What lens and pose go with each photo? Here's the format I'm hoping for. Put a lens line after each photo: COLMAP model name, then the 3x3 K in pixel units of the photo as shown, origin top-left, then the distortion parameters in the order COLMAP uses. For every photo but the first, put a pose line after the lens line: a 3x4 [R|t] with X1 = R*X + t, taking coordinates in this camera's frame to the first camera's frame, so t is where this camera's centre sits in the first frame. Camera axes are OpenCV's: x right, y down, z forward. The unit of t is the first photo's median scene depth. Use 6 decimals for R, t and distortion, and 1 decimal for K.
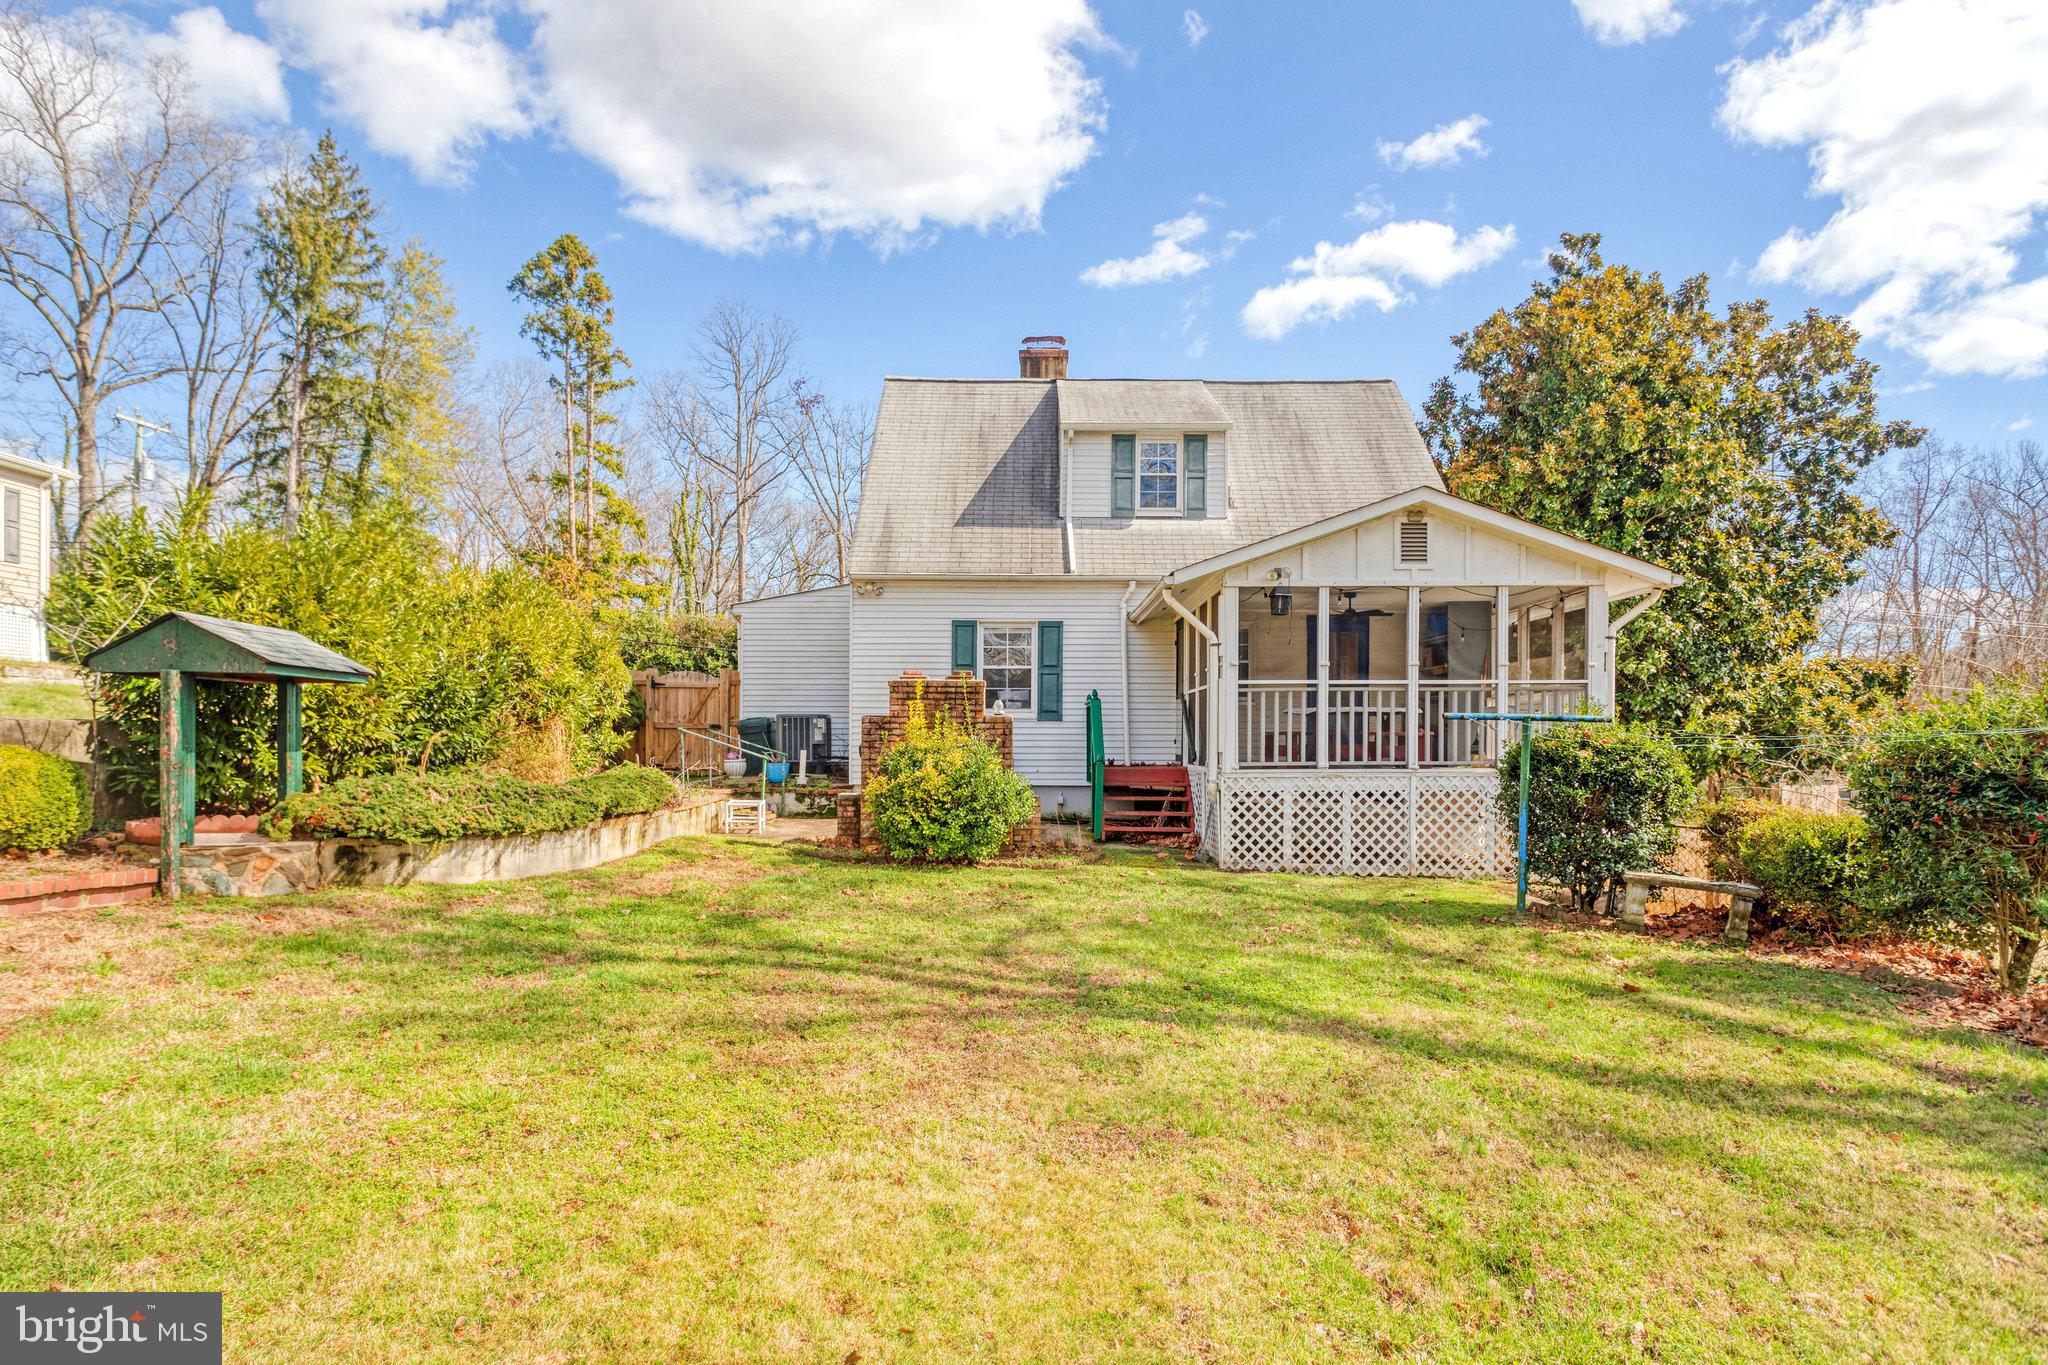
lens RADIAL K [[1178.1, 0, 1056.3], [0, 1178.1, 730.6], [0, 0, 1]] dist [-0.000576, -0.004007]
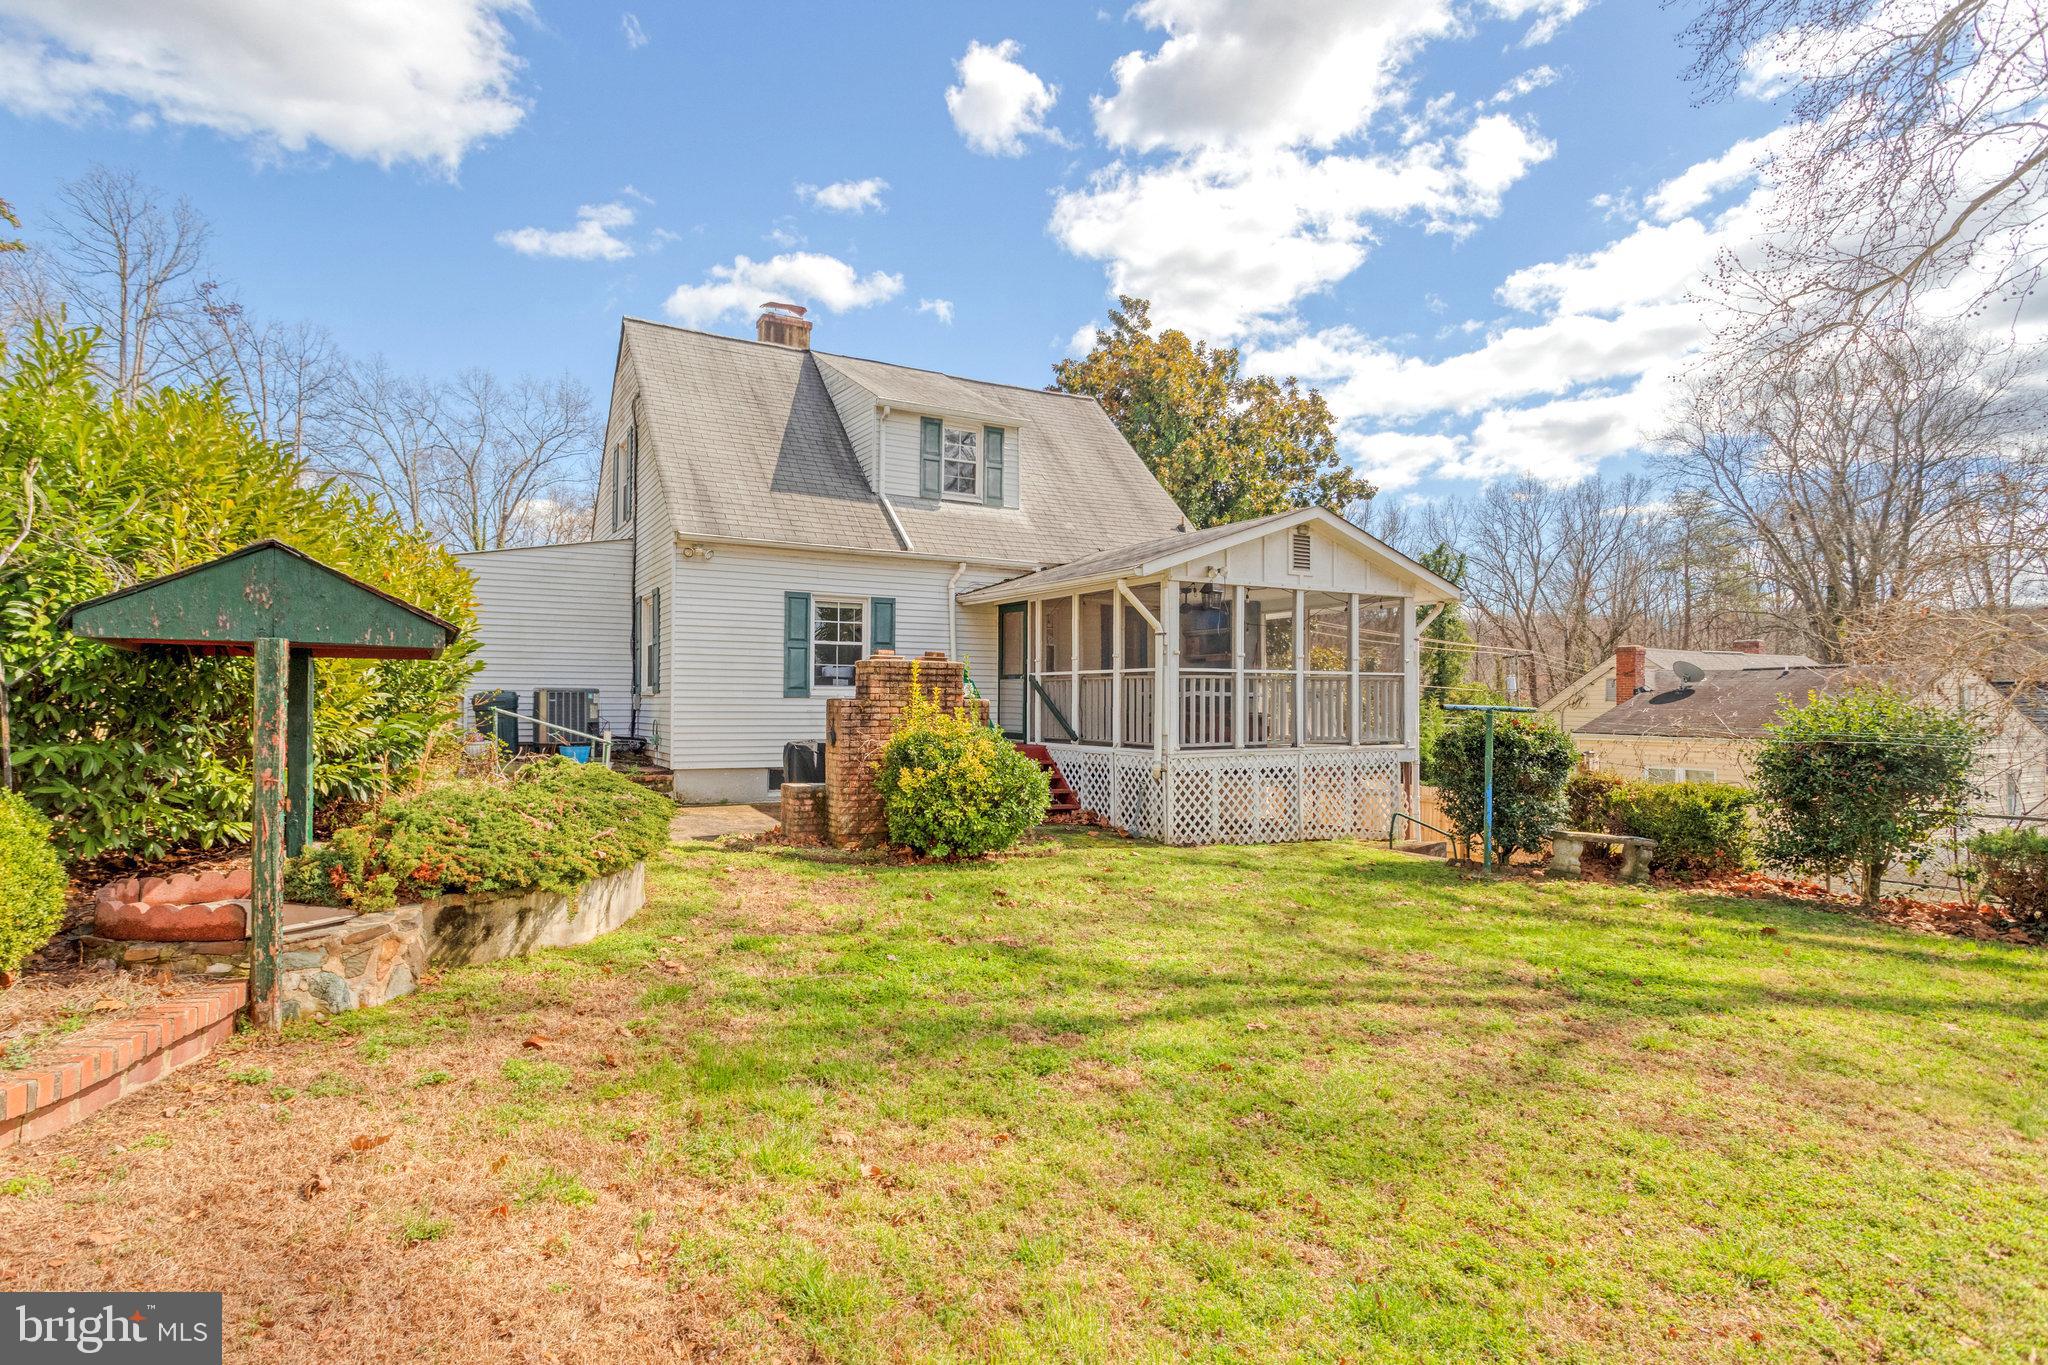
lens RADIAL K [[1052.4, 0, 1050.1], [0, 1052.4, 660.9], [0, 0, 1]] dist [-0.019792, 0.007184]
pose [[0.863149, 0.024236, 0.504367, -0.308568], [-0.008296, 0.999393, -0.033825, -0.010890], [-0.504881, 0.025012, 0.862827, 0.163665]]
